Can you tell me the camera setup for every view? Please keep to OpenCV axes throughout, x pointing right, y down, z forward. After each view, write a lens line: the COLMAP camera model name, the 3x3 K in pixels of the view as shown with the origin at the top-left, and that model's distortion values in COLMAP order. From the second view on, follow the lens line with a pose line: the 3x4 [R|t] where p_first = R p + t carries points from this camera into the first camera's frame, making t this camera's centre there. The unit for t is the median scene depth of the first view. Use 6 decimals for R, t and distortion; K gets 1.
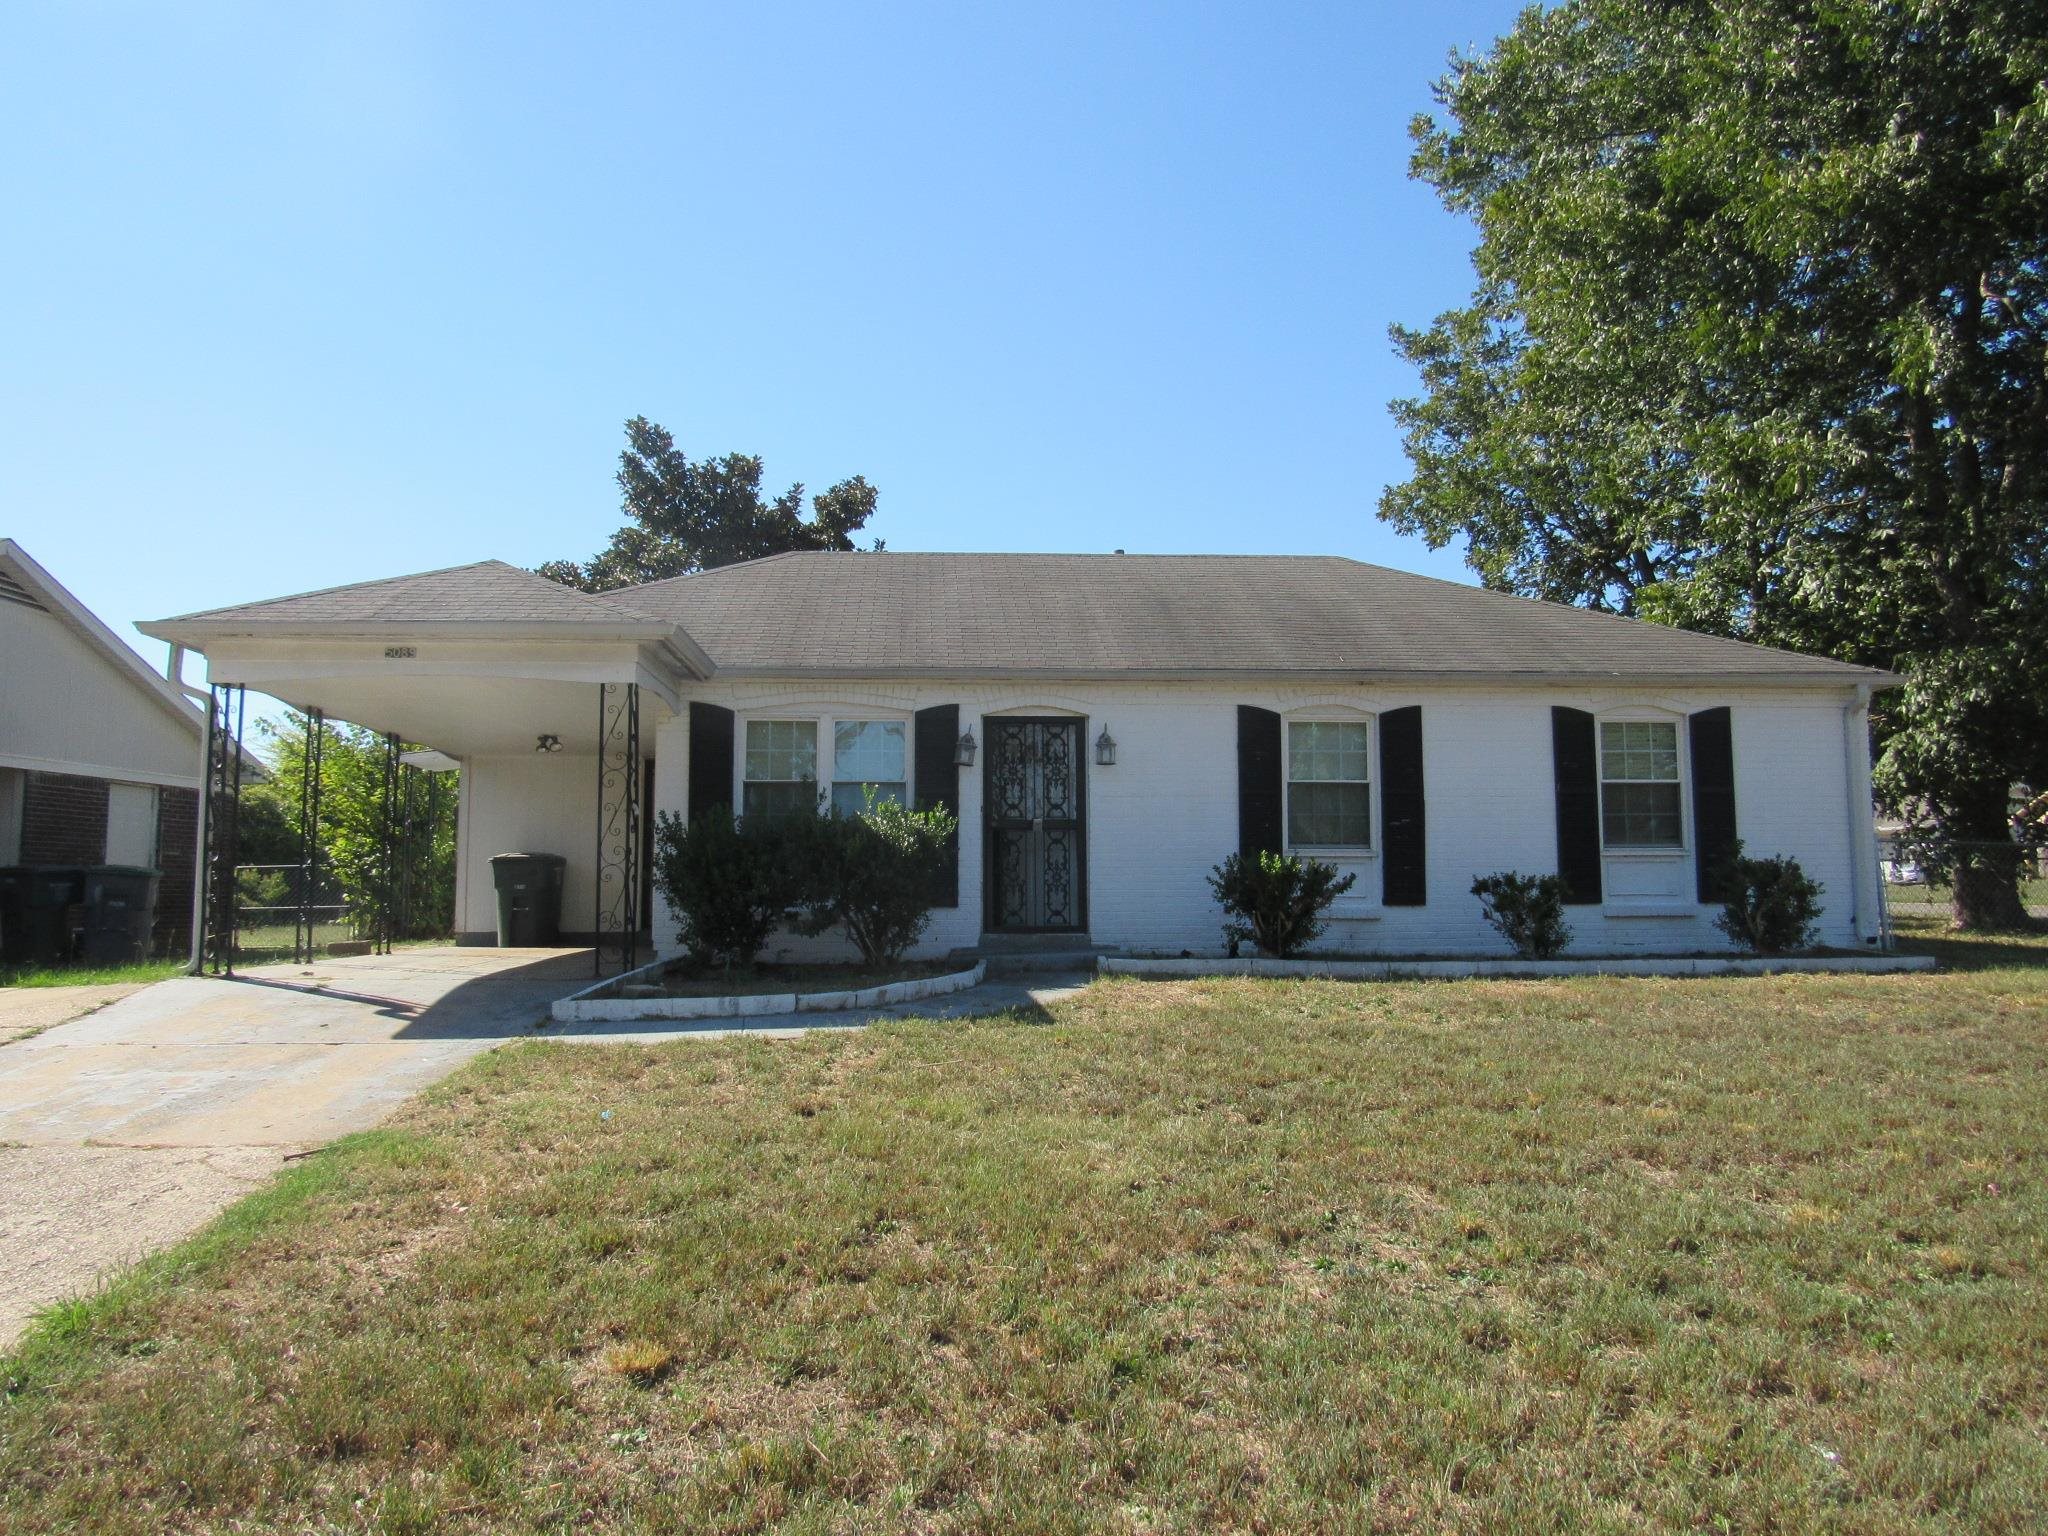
lens RADIAL K [[1455.0, 0, 1025.4], [0, 1455.0, 765.0], [0, 0, 1]] dist [-0.007618, -0.005942]
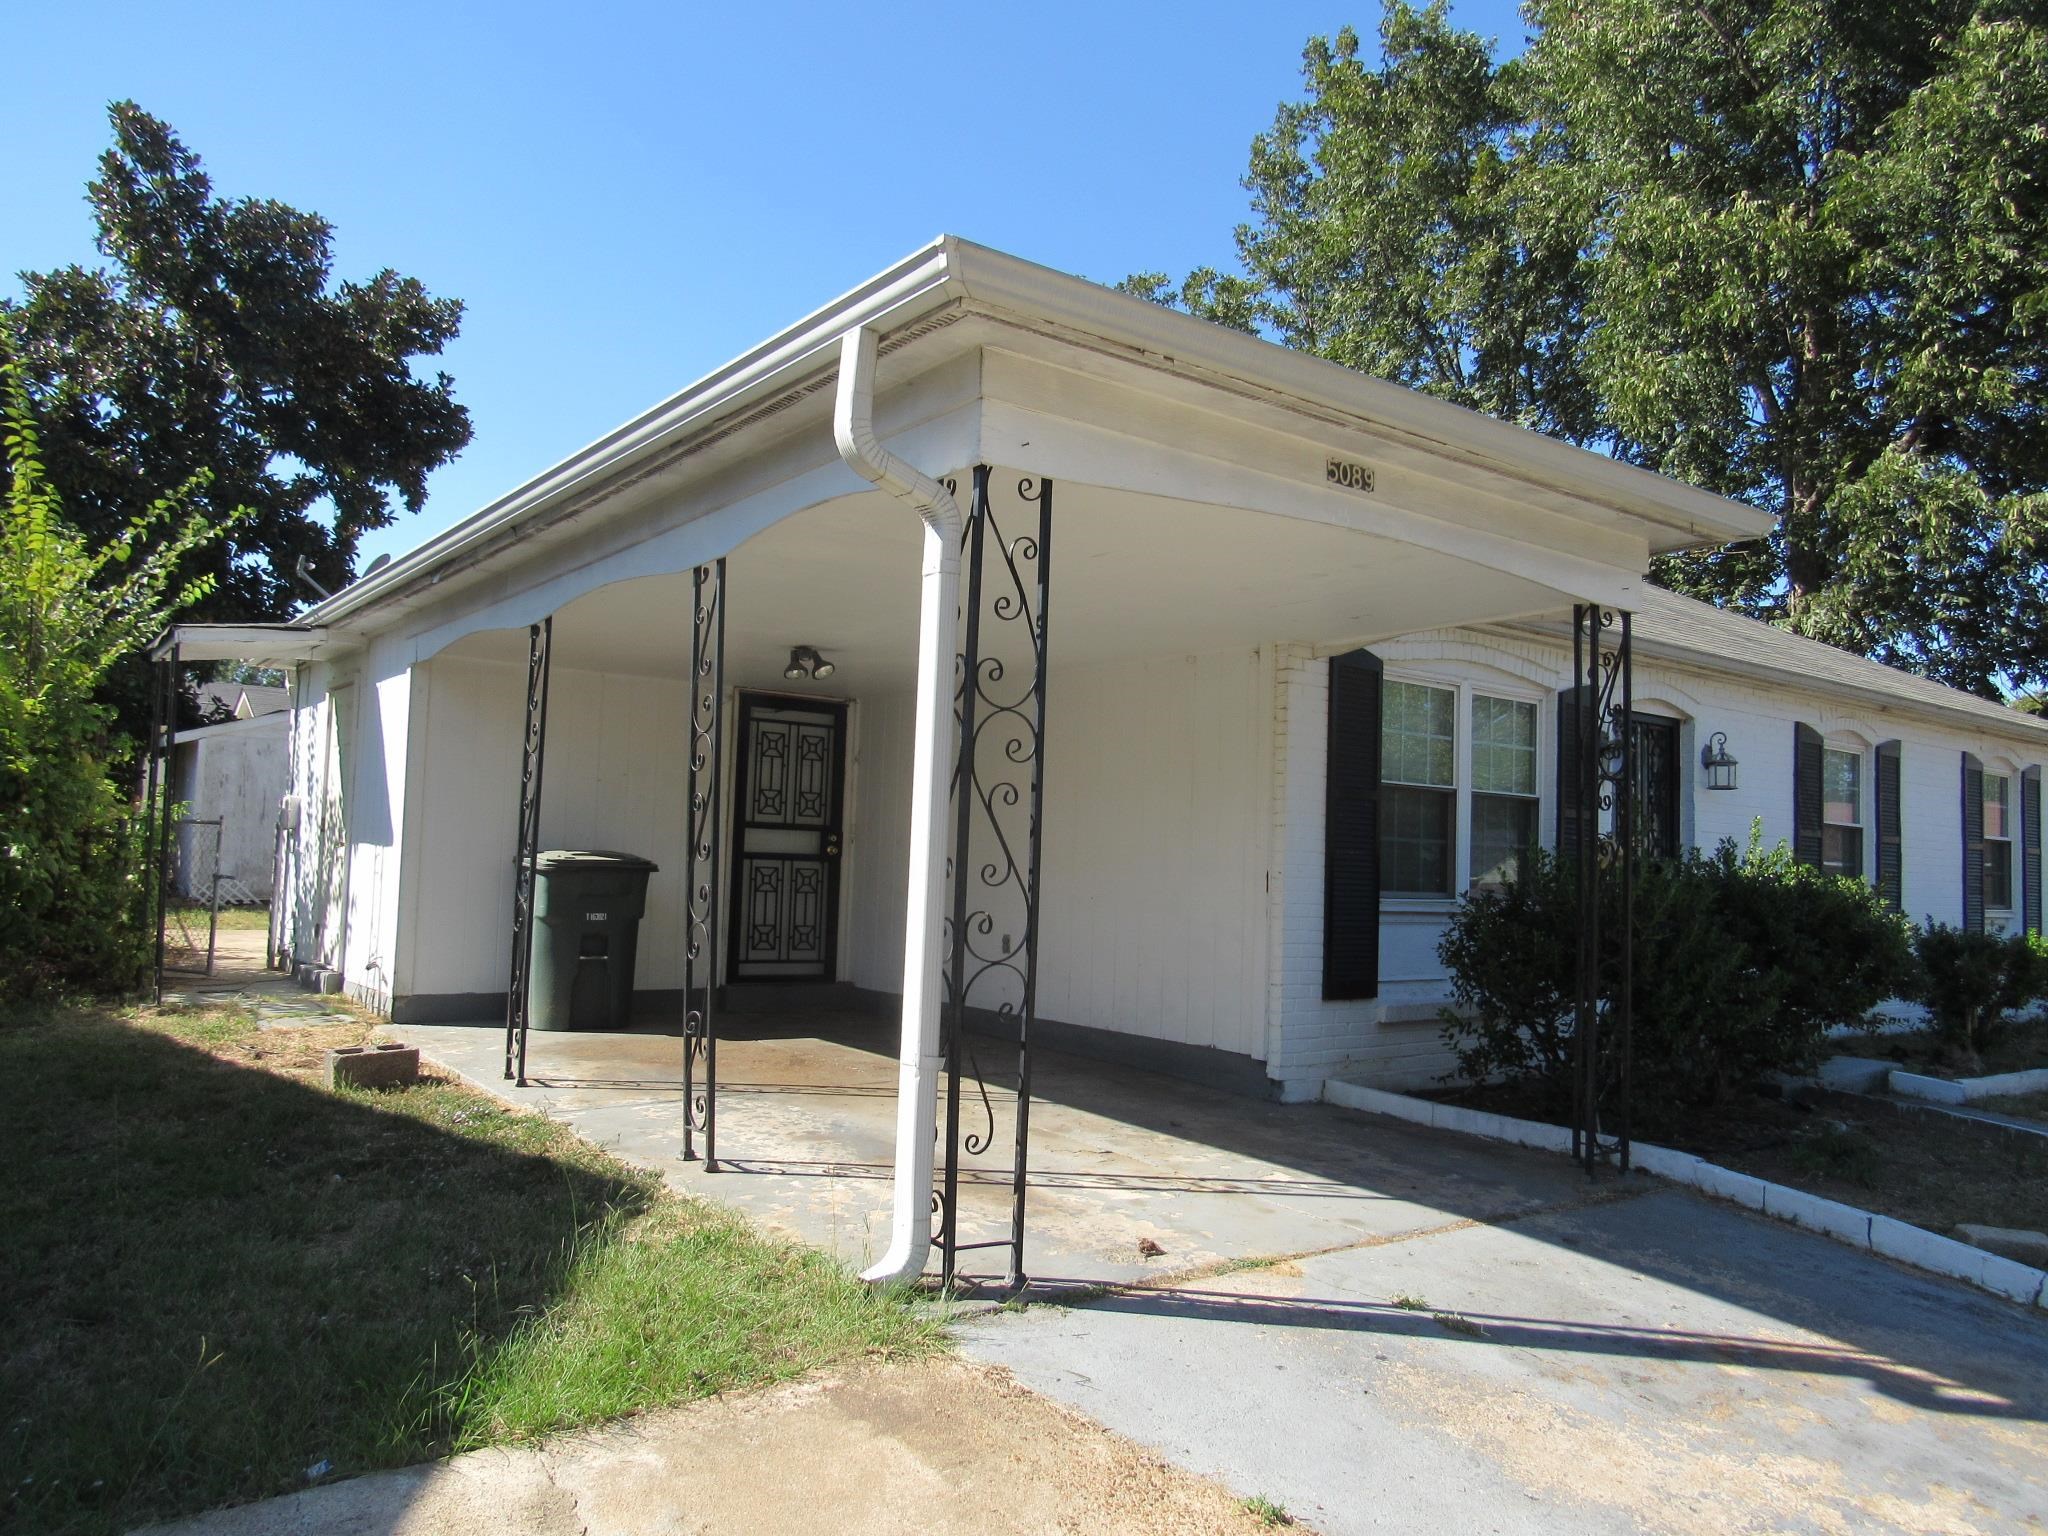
lens RADIAL K [[1455.0, 0, 1023.3], [0, 1455.0, 770.6], [0, 0, 1]] dist [-0.007618, -0.005942]
pose [[0.834462, 0.064773, 0.547245, -0.268233], [-0.088927, 0.995880, 0.017725, 0.003867], [-0.543842, -0.063456, 0.836785, 0.248530]]
